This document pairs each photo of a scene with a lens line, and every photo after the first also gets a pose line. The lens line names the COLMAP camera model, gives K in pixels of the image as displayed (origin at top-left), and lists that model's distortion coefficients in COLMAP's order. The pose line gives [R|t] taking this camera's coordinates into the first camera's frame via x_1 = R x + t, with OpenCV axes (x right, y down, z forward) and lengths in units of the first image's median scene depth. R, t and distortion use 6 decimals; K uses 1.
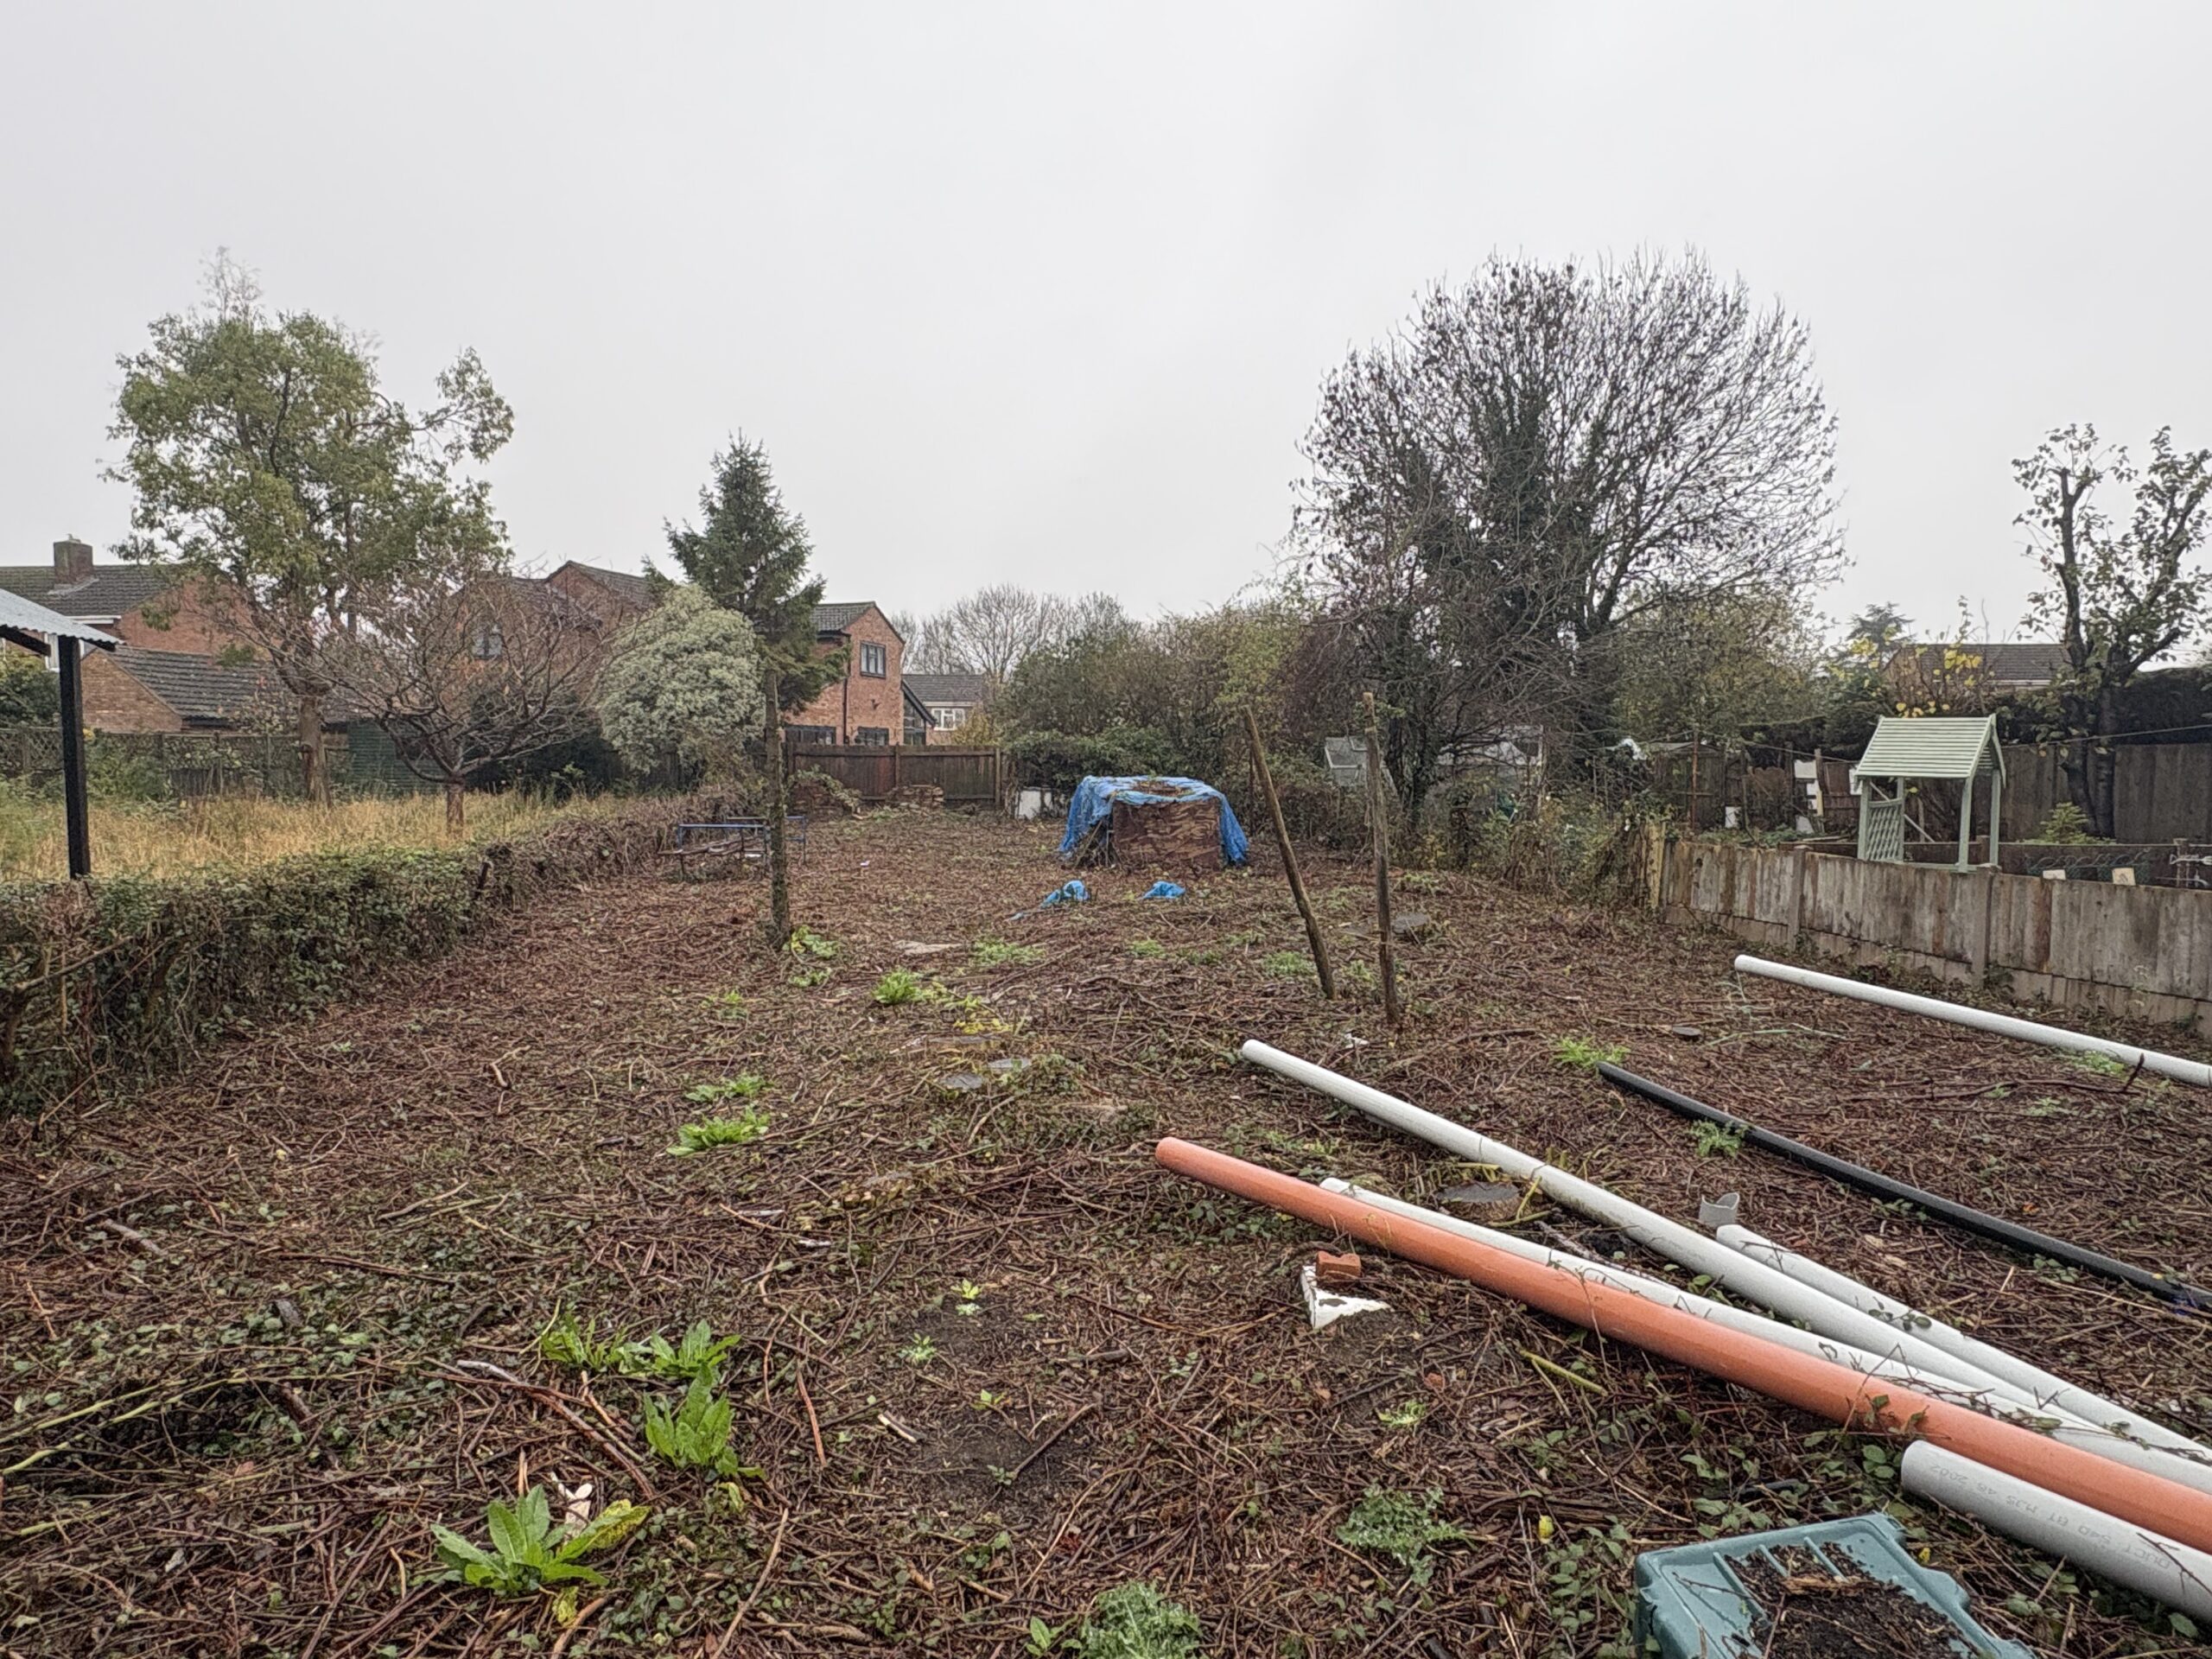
lens RADIAL K [[1307.5, 0, 1104.4], [0, 1307.5, 822.6], [0, 0, 1]] dist [-0.000848, 0.003399]
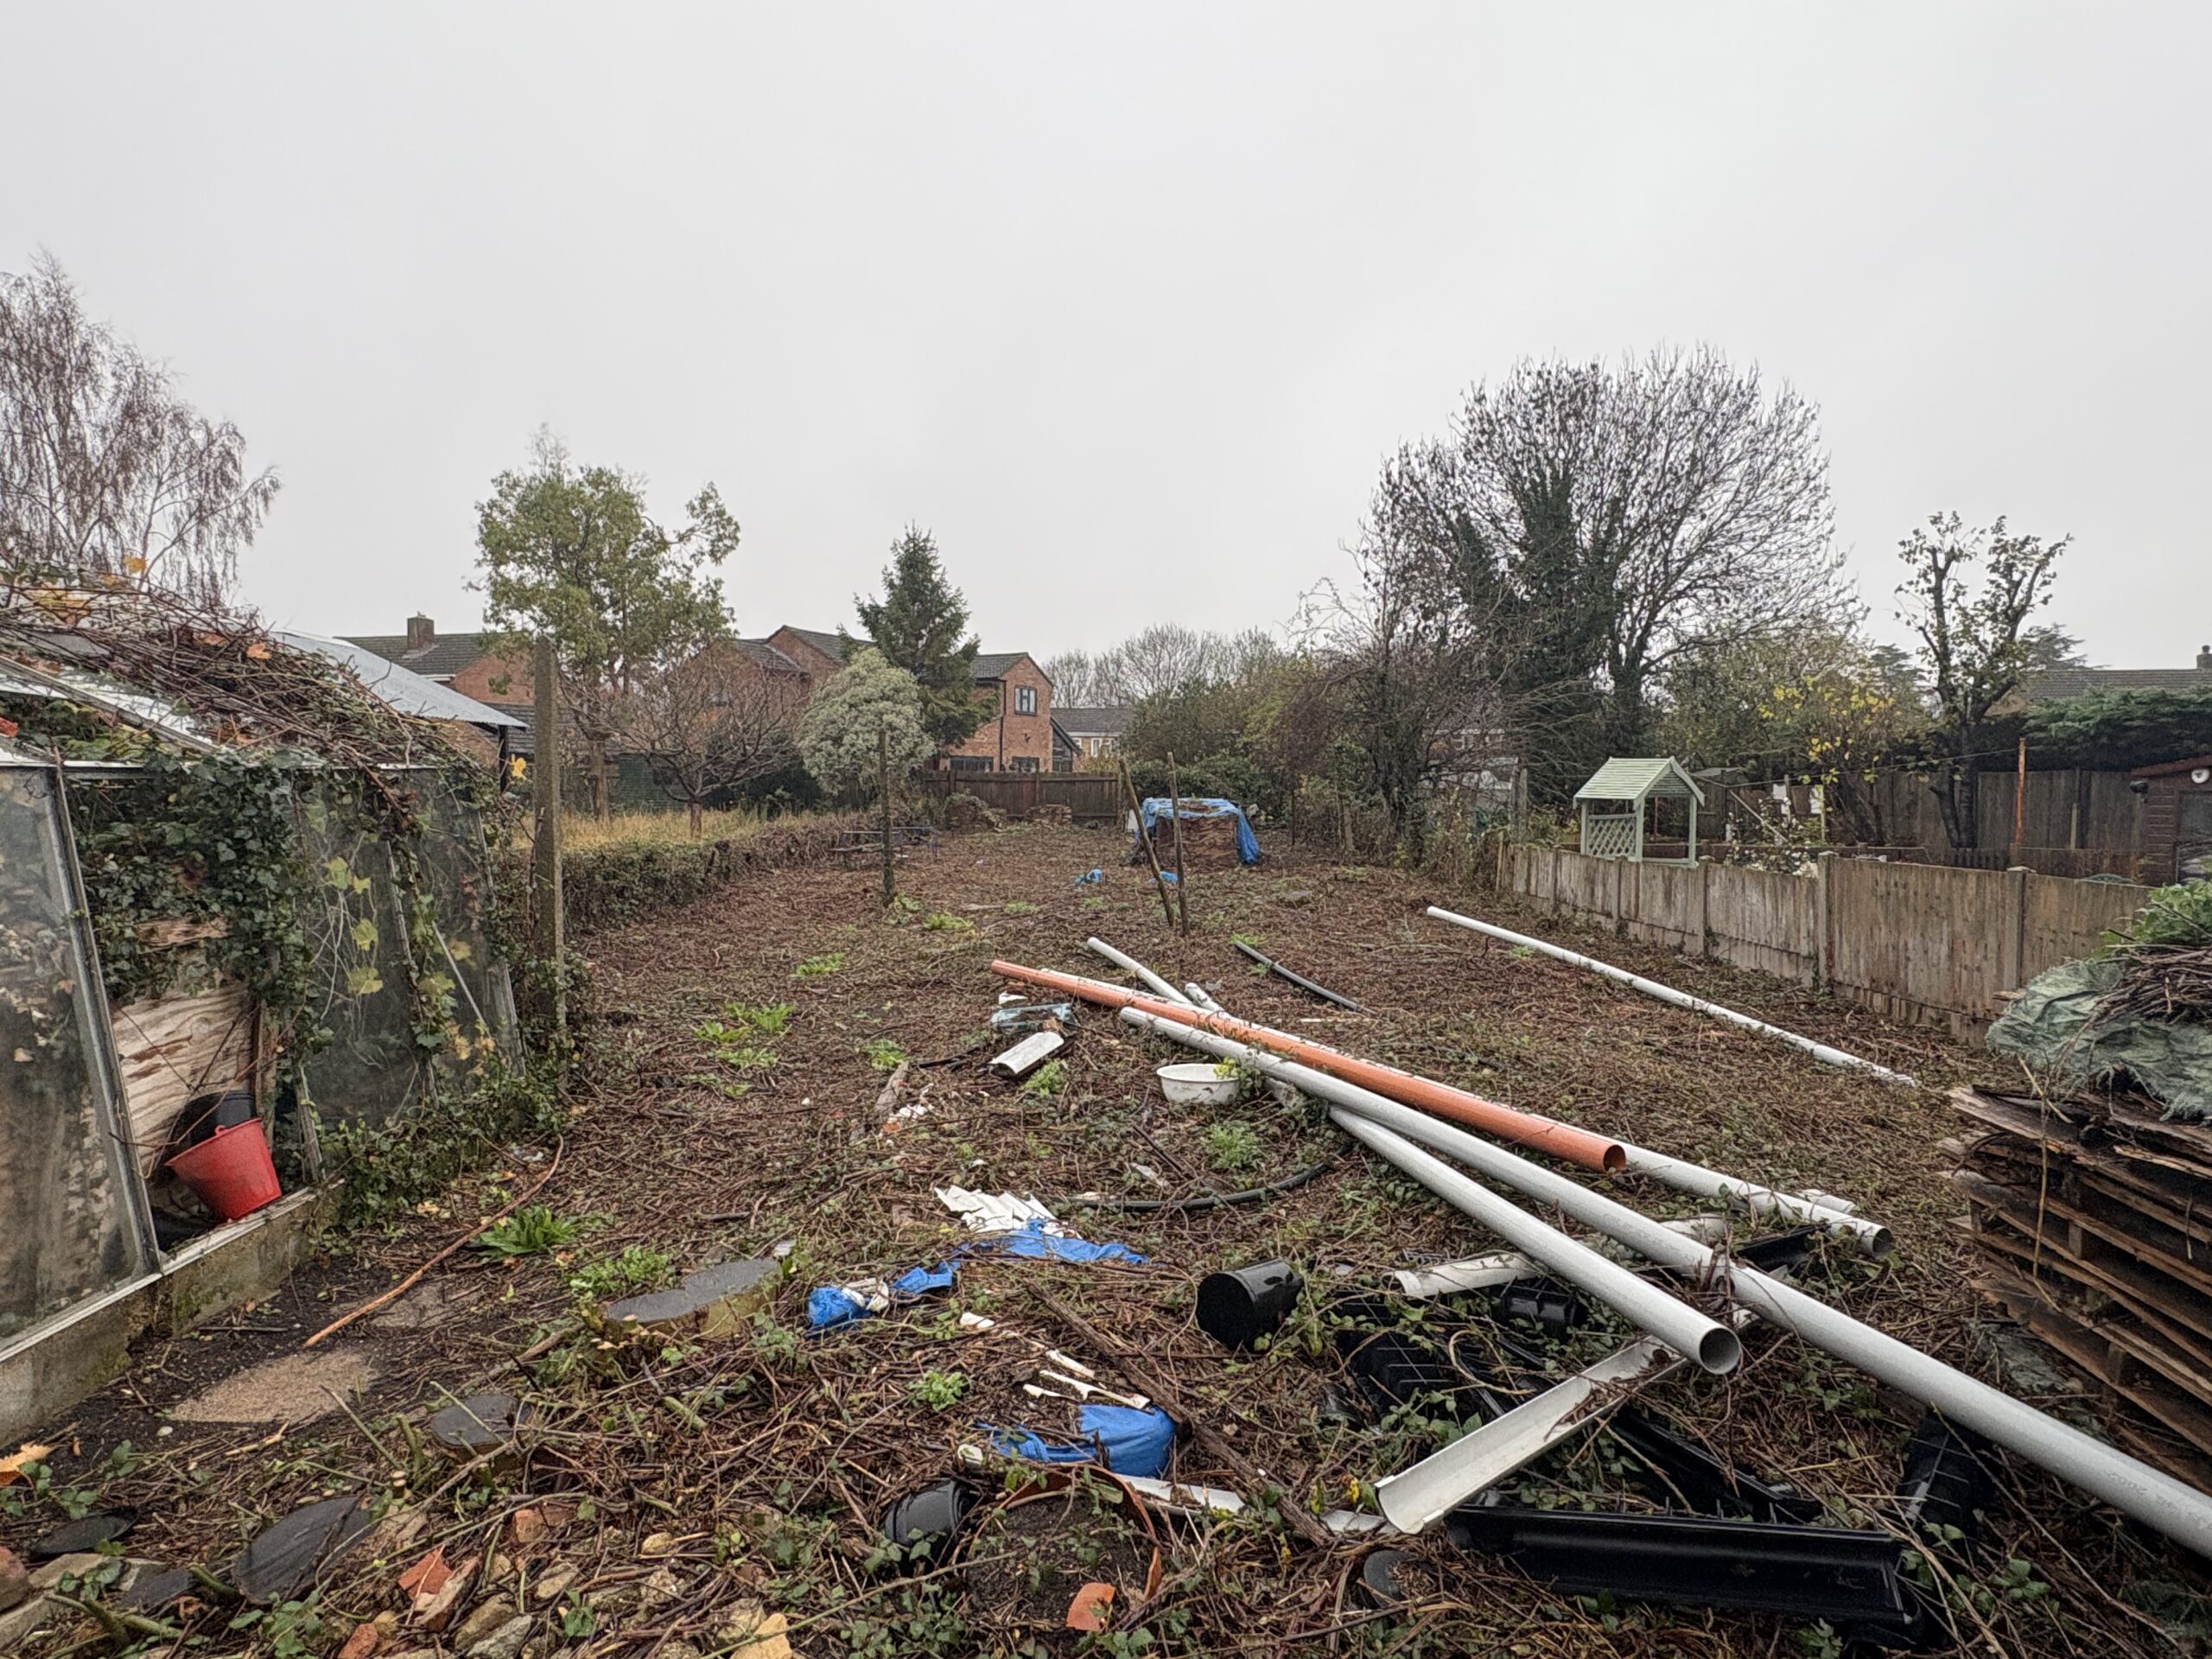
lens RADIAL K [[1217.7, 0, 1101.6], [0, 1217.7, 826.8], [0, 0, 1]] dist [0.002883, 0.000253]
pose [[0.990289, 0.003479, -0.138978, 0.081062], [-0.005062, 0.999926, -0.011033, 0.005514], [0.138930, 0.011630, 0.990234, -0.163558]]
